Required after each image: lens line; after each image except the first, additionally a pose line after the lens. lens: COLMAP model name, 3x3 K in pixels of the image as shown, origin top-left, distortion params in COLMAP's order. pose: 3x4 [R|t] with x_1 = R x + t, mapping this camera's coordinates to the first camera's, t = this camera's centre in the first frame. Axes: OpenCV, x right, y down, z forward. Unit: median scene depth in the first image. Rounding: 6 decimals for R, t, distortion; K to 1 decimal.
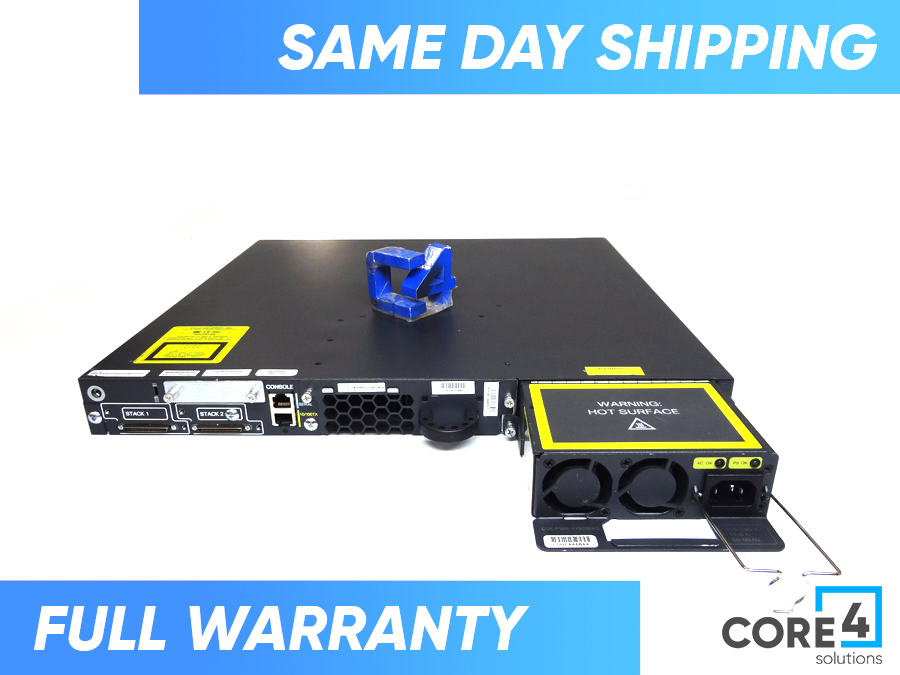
lens RADIAL K [[628.5, 0, 450.0], [0, 628.5, 337.5], [0, 0, 1]] dist [-0.000217, 0.000369]
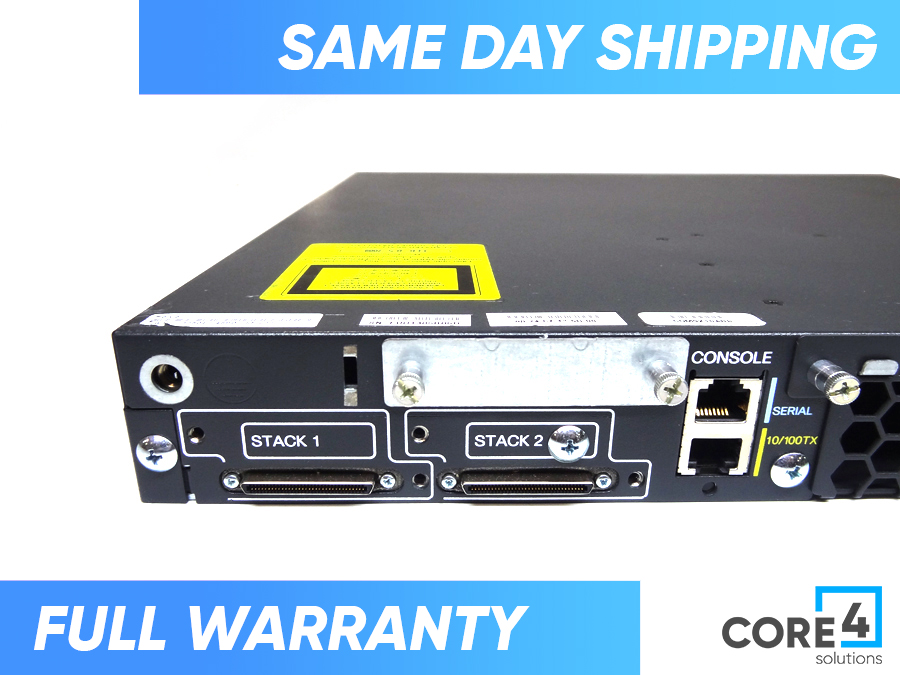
lens RADIAL K [[628.5, 0, 450.0], [0, 628.5, 337.5], [0, 0, 1]] dist [-0.000217, 0.000369]
pose [[0.999531, 0.000226, 0.030613, -0.421321], [0.001038, 0.999149, -0.041244, 0.080042], [-0.030597, 0.041256, 0.998680, 0.660807]]
